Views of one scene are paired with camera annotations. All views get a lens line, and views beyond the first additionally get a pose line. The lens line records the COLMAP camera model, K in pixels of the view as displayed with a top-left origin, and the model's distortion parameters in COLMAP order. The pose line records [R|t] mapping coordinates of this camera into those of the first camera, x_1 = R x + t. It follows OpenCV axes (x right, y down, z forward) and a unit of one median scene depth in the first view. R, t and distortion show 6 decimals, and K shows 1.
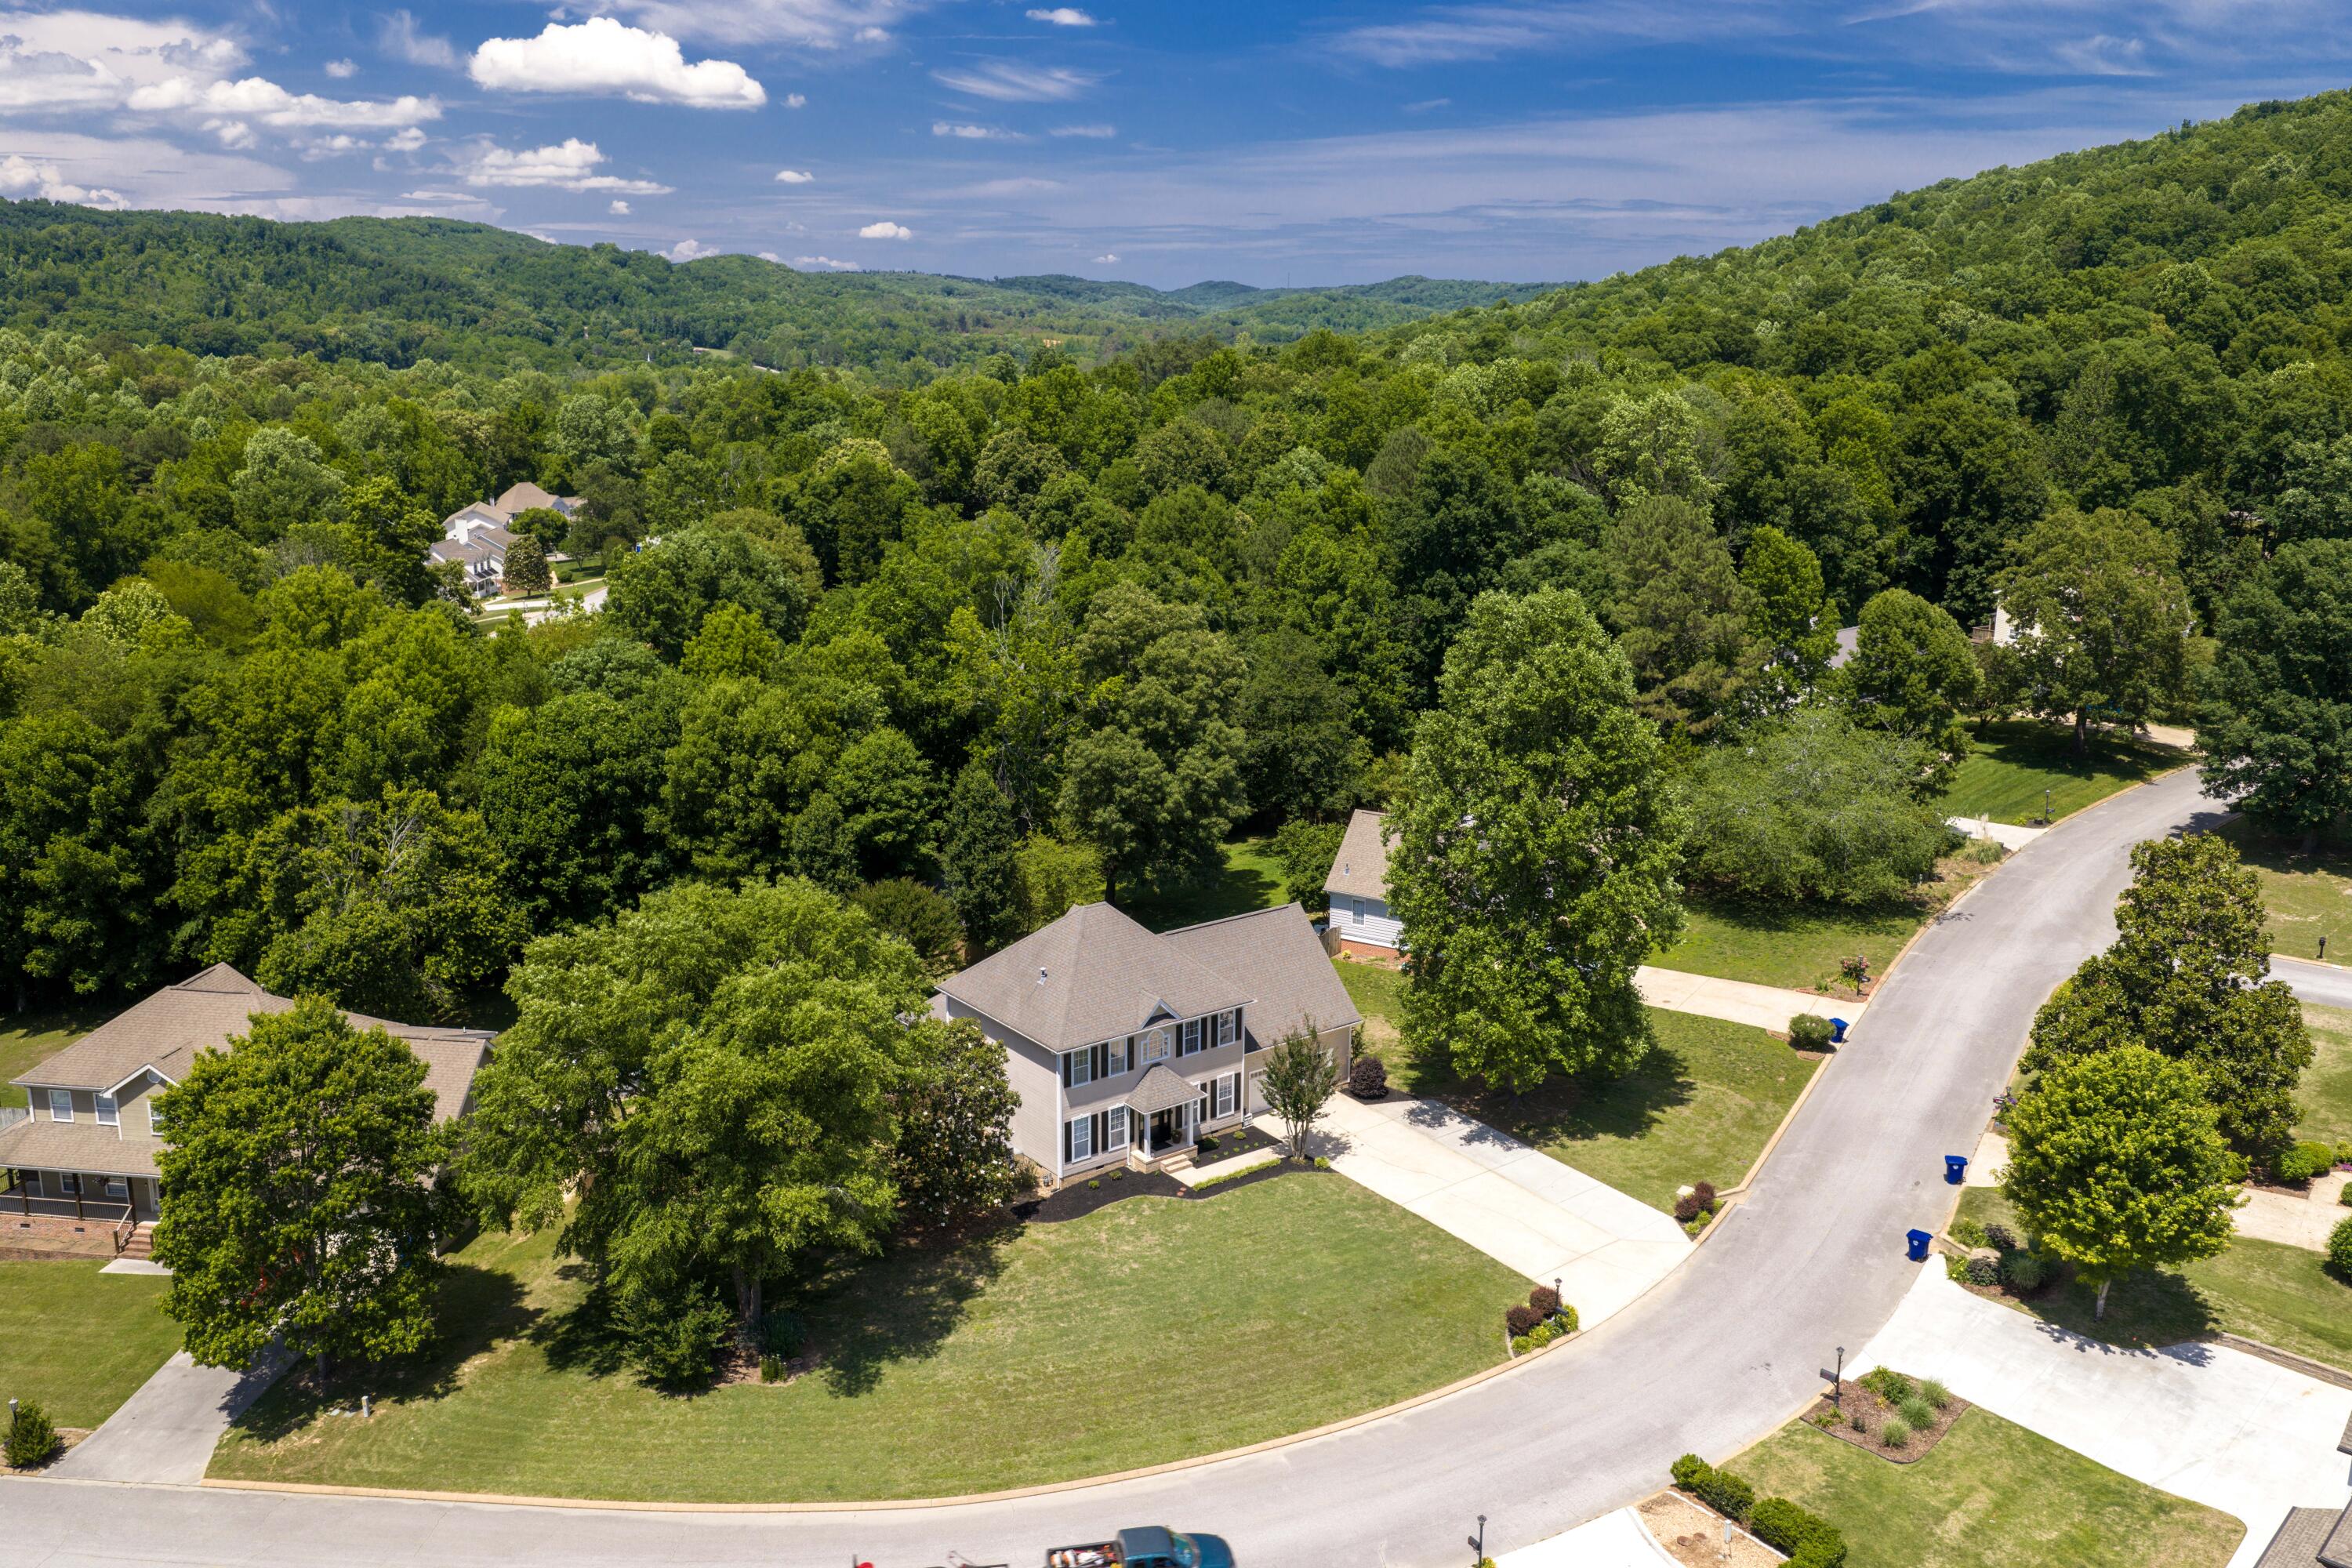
lens RADIAL K [[1945.7, 0, 1185.5], [0, 1945.7, 779.6], [0, 0, 1]] dist [0.027918, -0.048080]
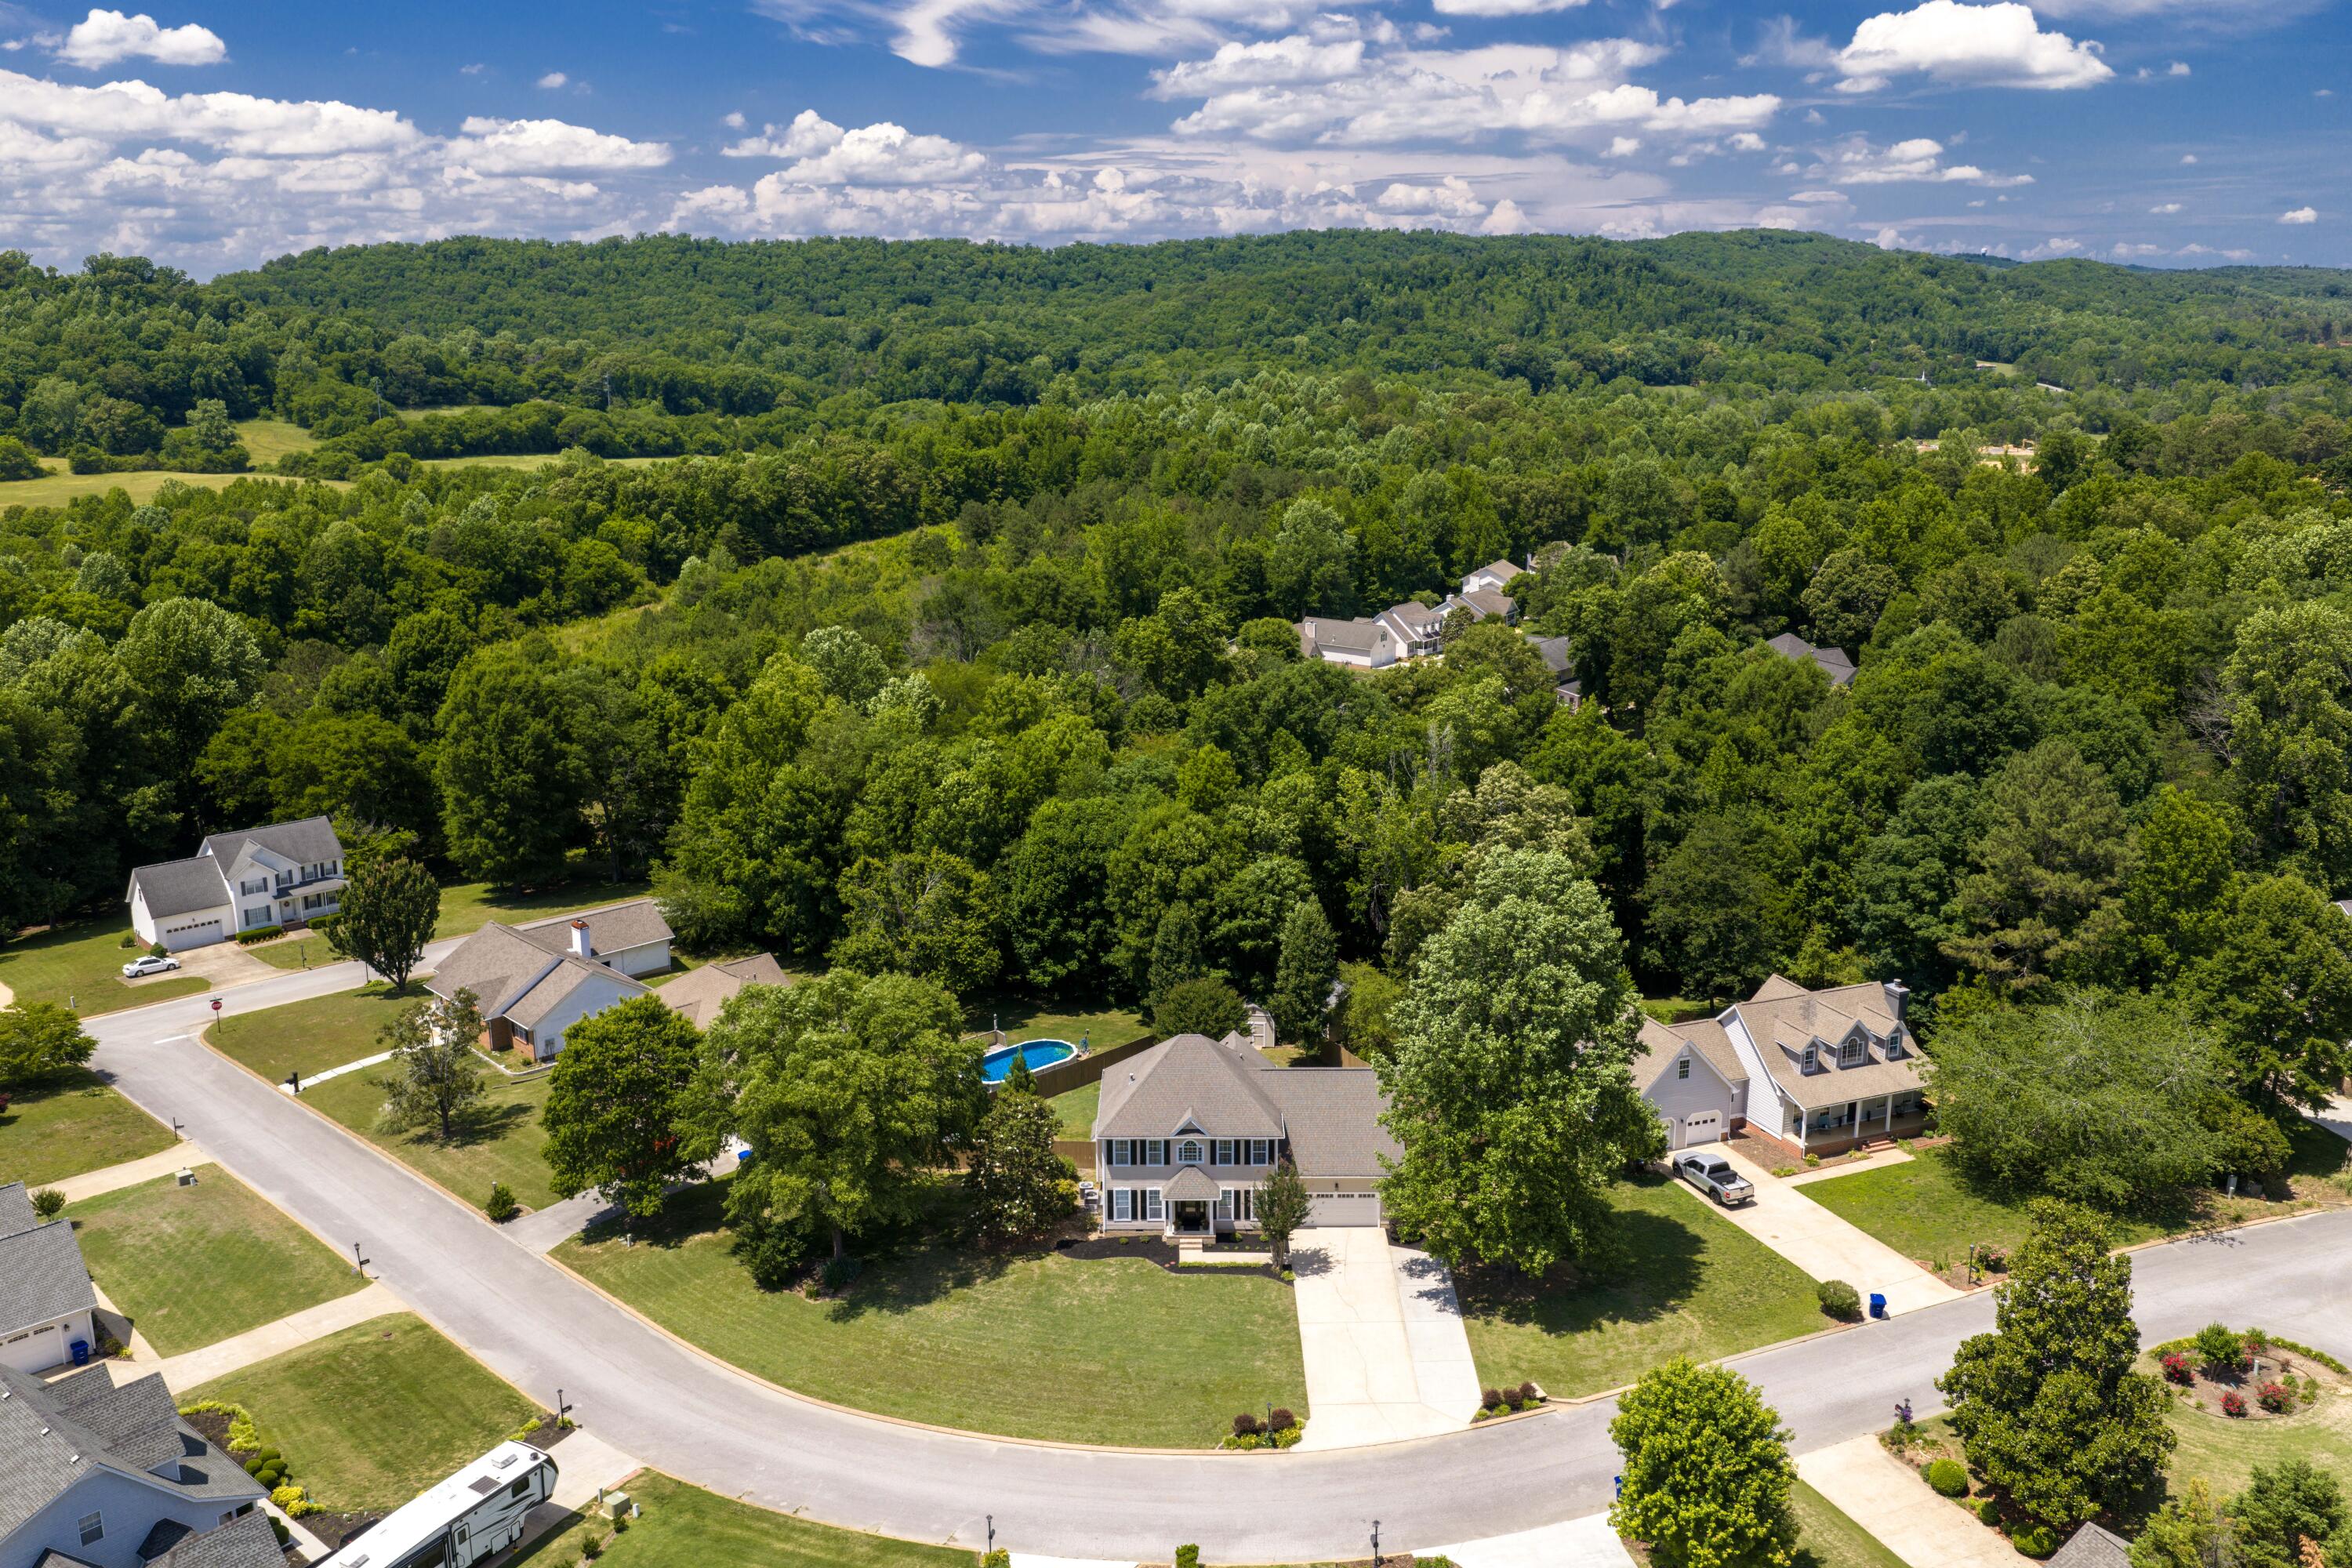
lens RADIAL K [[1950.4, 0, 1190.3], [0, 1950.4, 773.7], [0, 0, 1]] dist [0.014648, -0.021009]
pose [[0.795963, 0.132793, -0.590600, 0.707172], [-0.133804, 0.990105, 0.042289, -0.166016], [0.590372, 0.045364, 0.805856, -0.068506]]
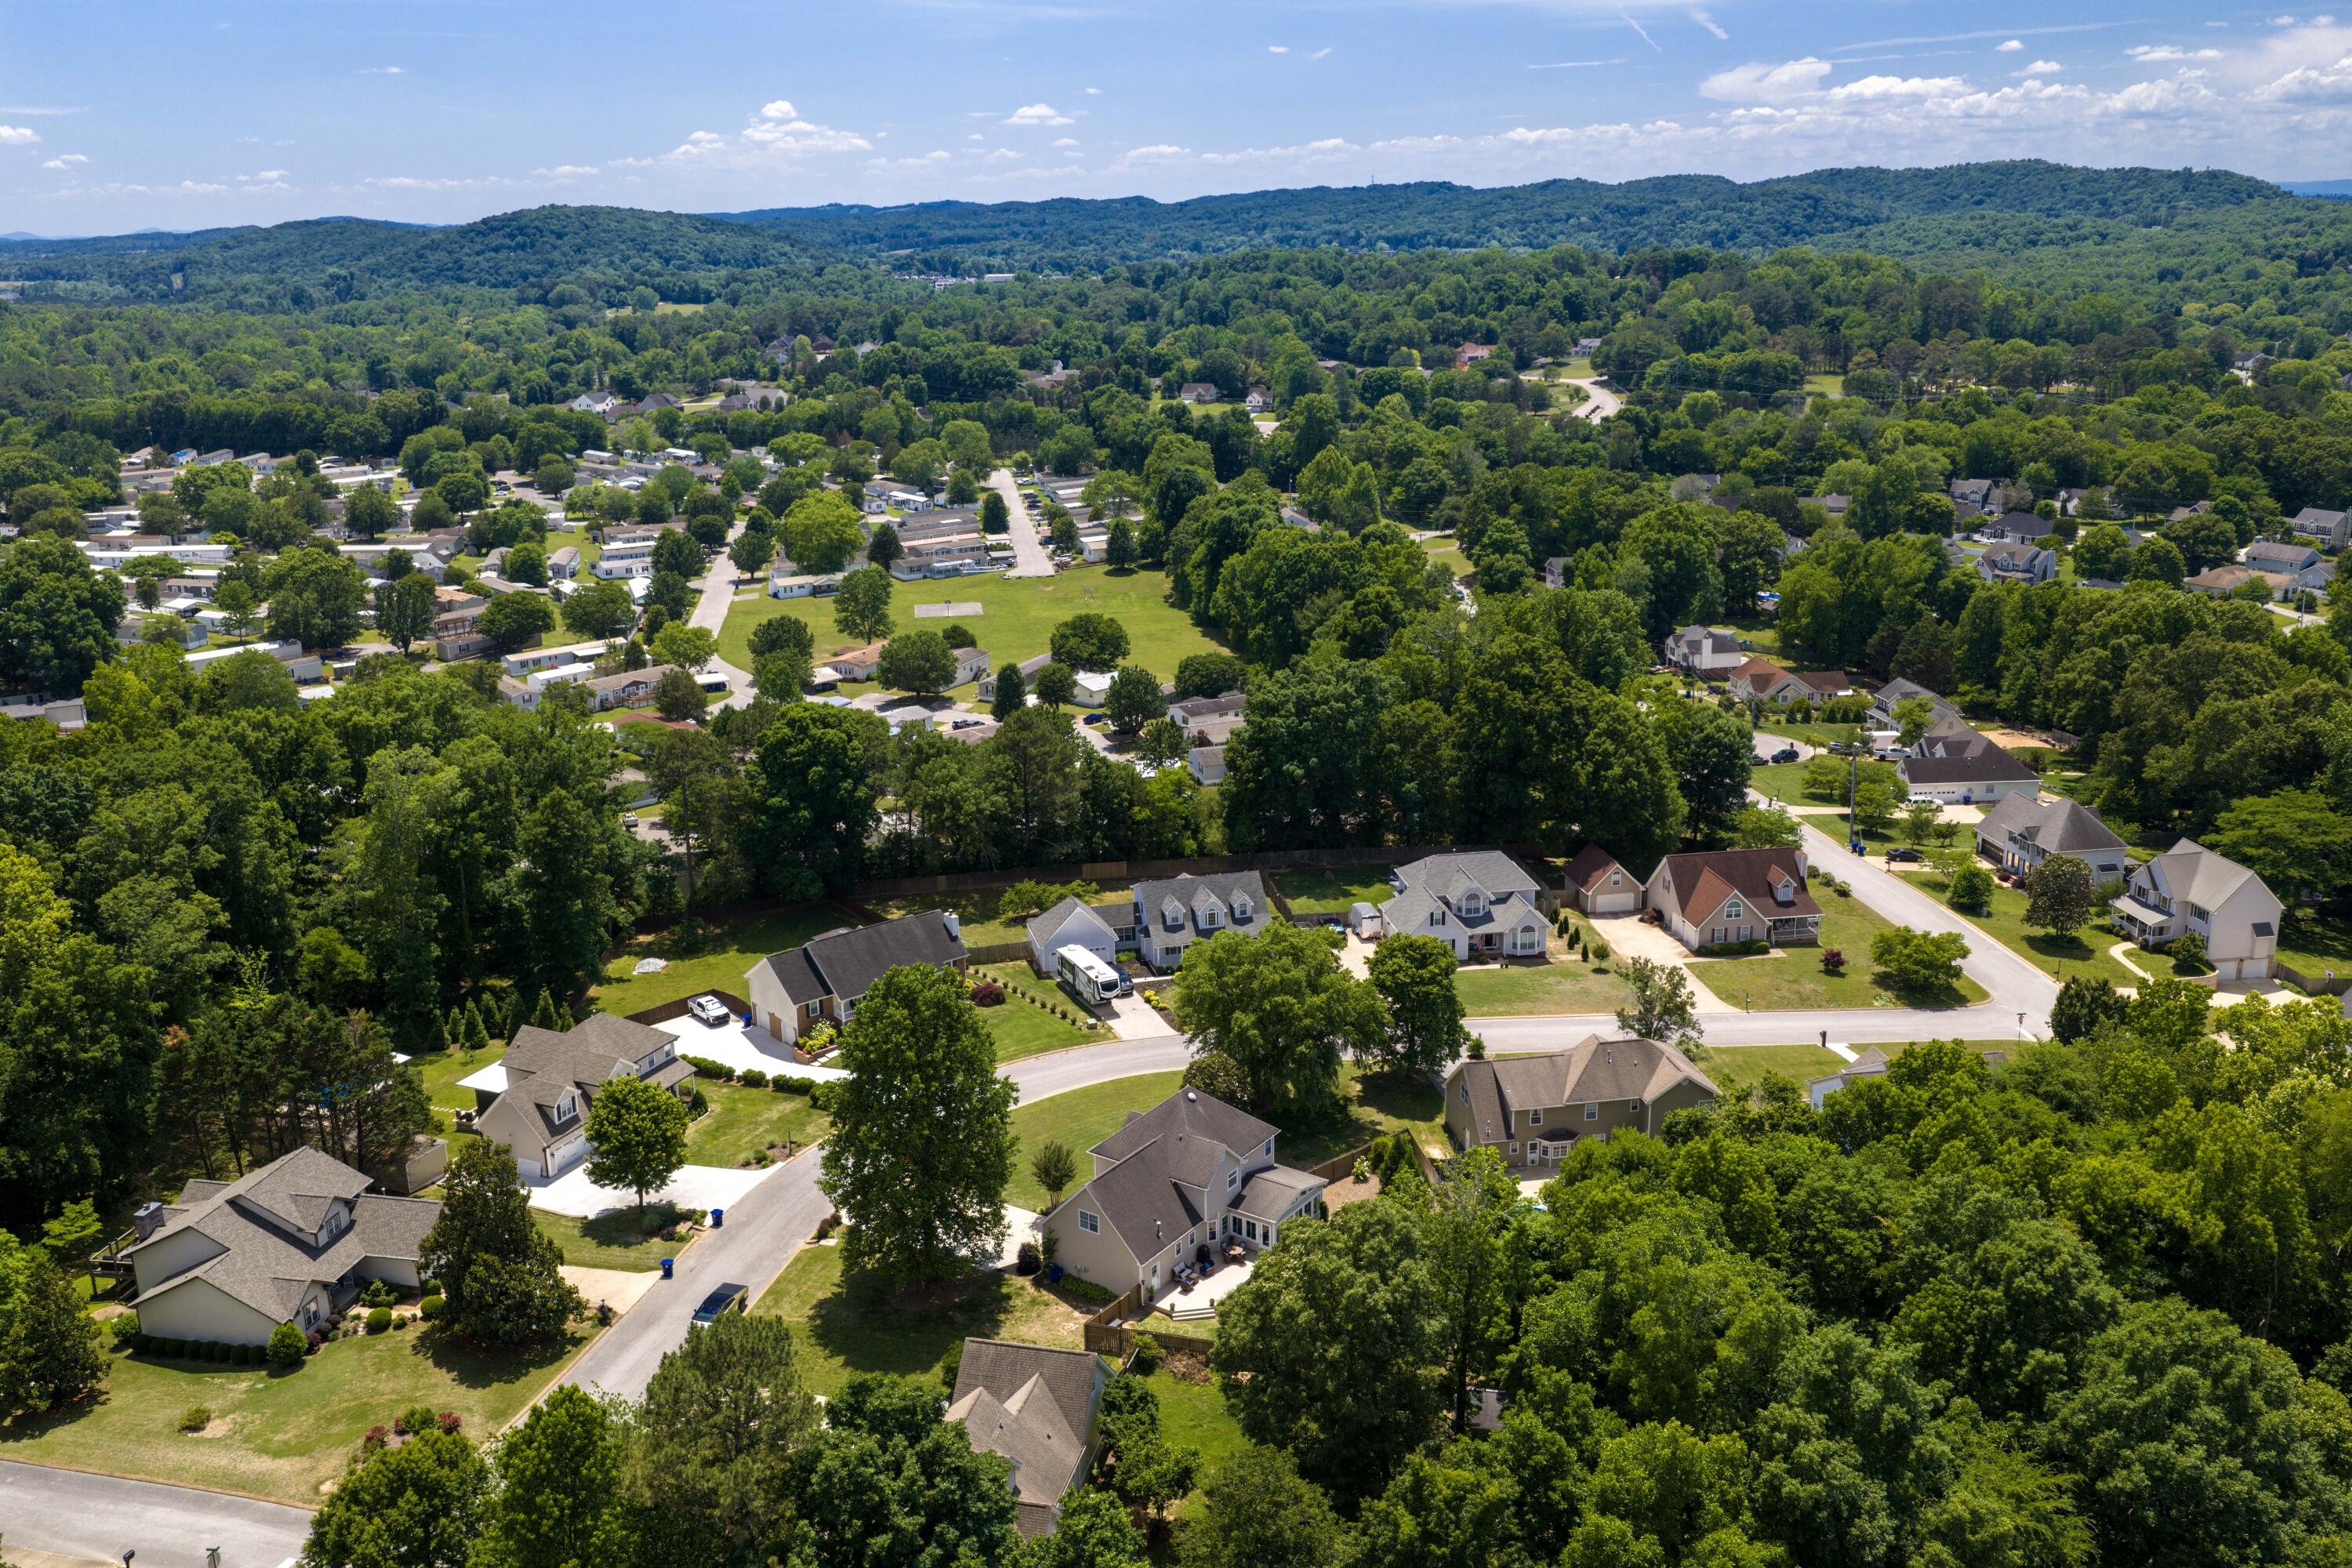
lens RADIAL K [[1945.7, 0, 1185.5], [0, 1945.7, 779.6], [0, 0, 1]] dist [0.027918, -0.048080]
pose [[-0.952444, 0.095397, -0.289394, 0.404146], [-0.059462, 0.873283, 0.483570, -0.960042], [0.298854, 0.477782, -0.826081, 2.237655]]
